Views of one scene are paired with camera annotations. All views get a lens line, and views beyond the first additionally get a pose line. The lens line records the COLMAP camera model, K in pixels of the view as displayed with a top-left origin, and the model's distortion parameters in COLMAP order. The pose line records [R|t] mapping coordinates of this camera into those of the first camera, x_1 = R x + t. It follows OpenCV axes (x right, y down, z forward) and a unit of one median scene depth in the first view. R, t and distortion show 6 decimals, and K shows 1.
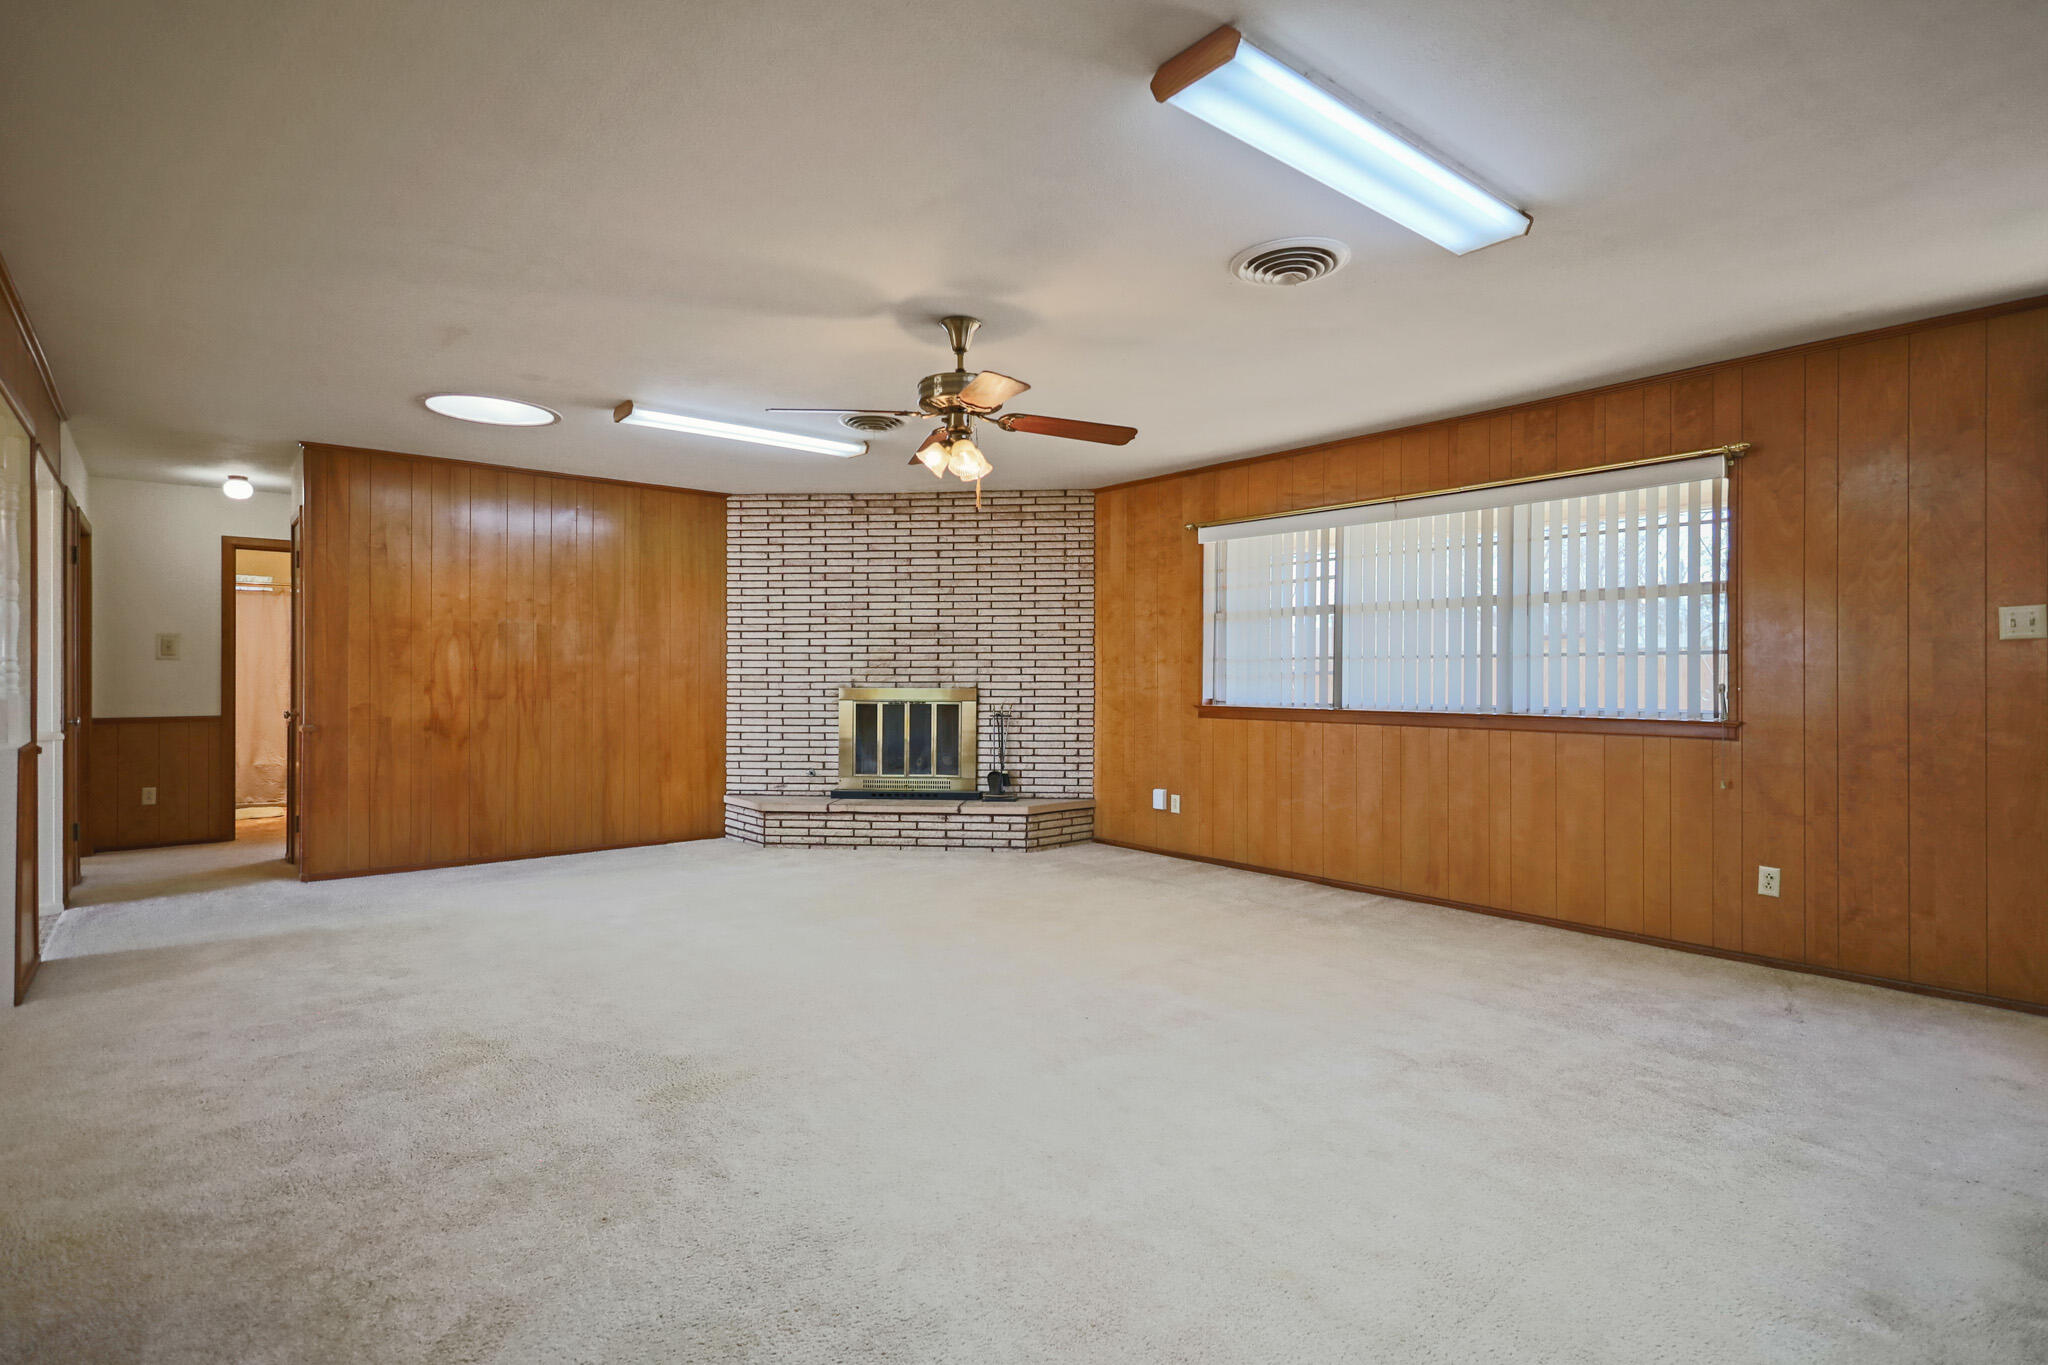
lens RADIAL K [[1006.4, 0, 1024.7], [0, 1006.4, 670.0], [0, 0, 1]] dist [0.001693, -0.000098]
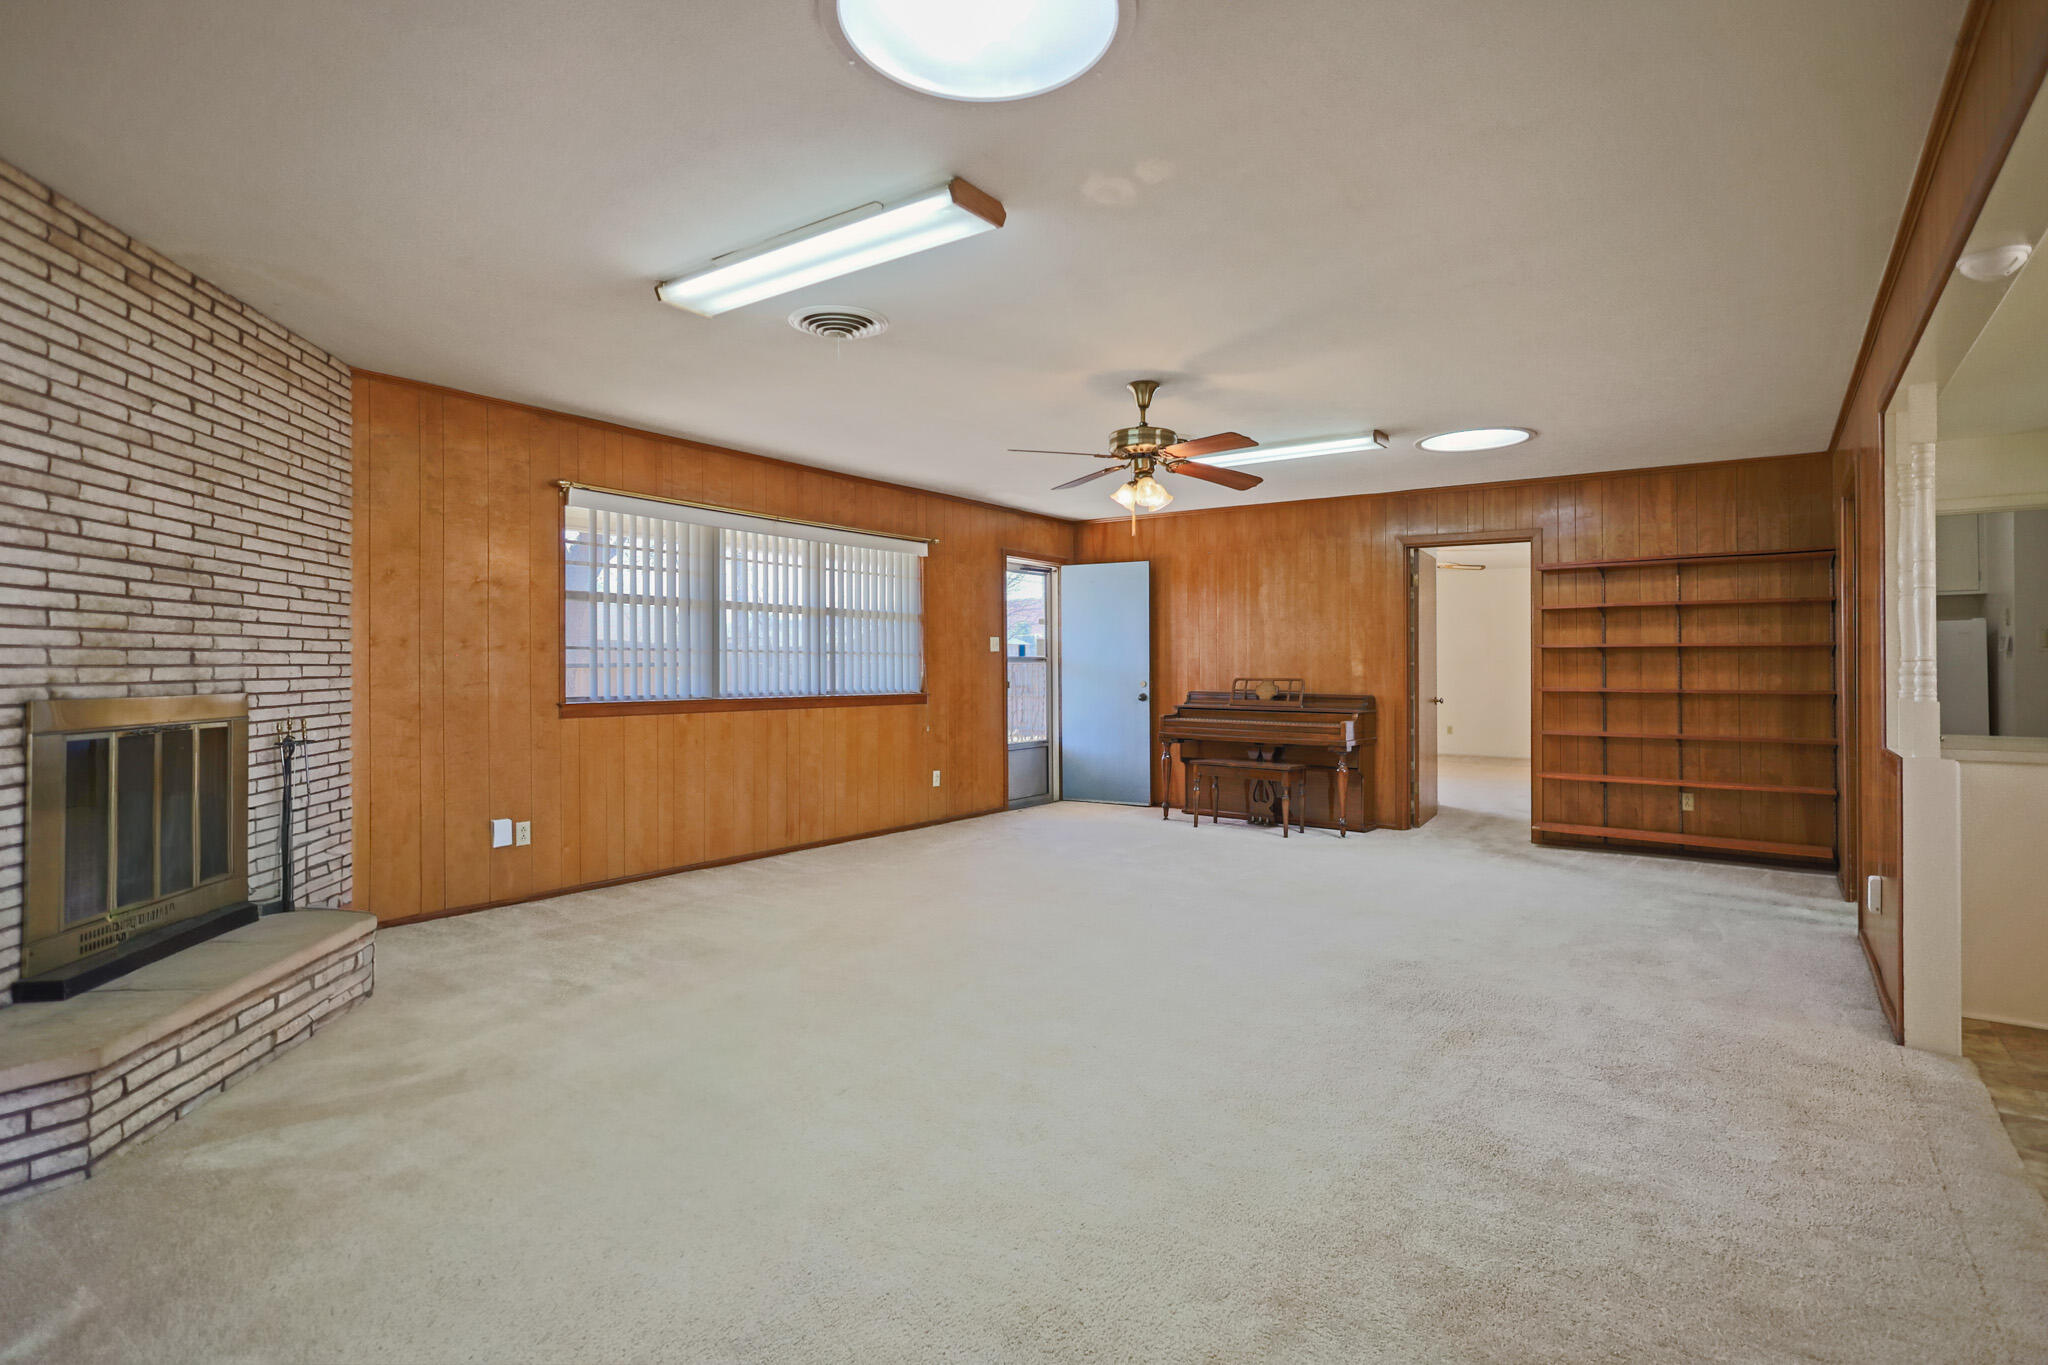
lens RADIAL K [[1029.9, 0, 1031.9], [0, 1029.9, 668.0], [0, 0, 1]] dist [-0.003151, -0.000537]
pose [[-0.254271, -0.001954, 0.967131, -0.650800], [-0.007663, 0.999971, 0.000006, 0.002778], [-0.967103, -0.007409, -0.254279, 0.752830]]
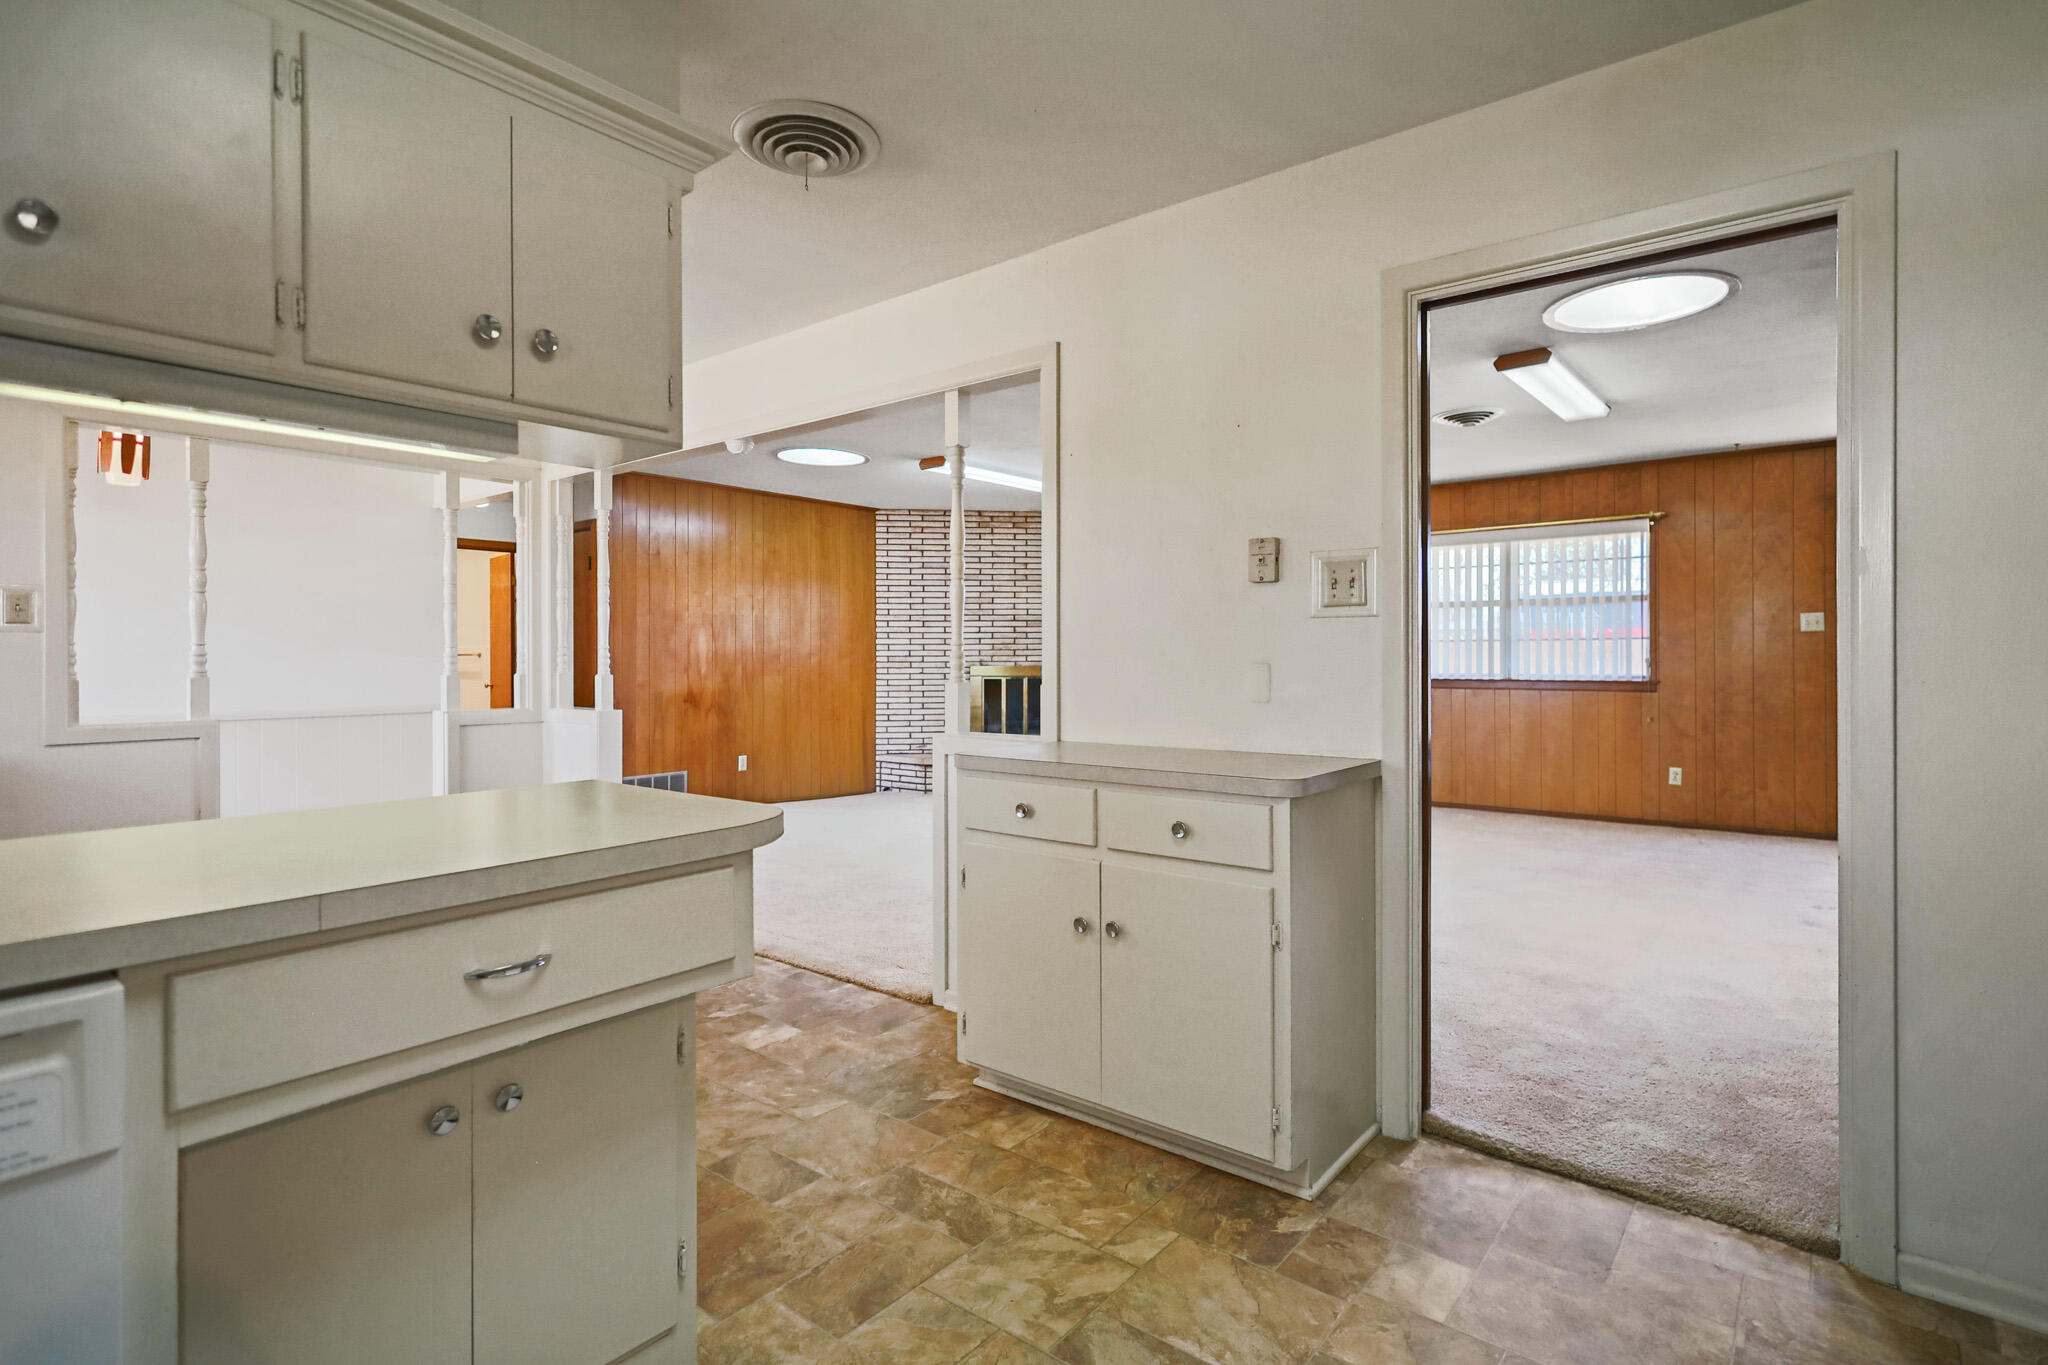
lens RADIAL K [[1012.8, 0, 1025.0], [0, 1012.8, 652.6], [0, 0, 1]] dist [-0.001312, -0.000358]
pose [[0.982019, -0.004115, 0.188738, -0.360762], [0.004049, 0.999992, 0.000737, 0.000146], [-0.188740, 0.000041, 0.982027, -0.250733]]
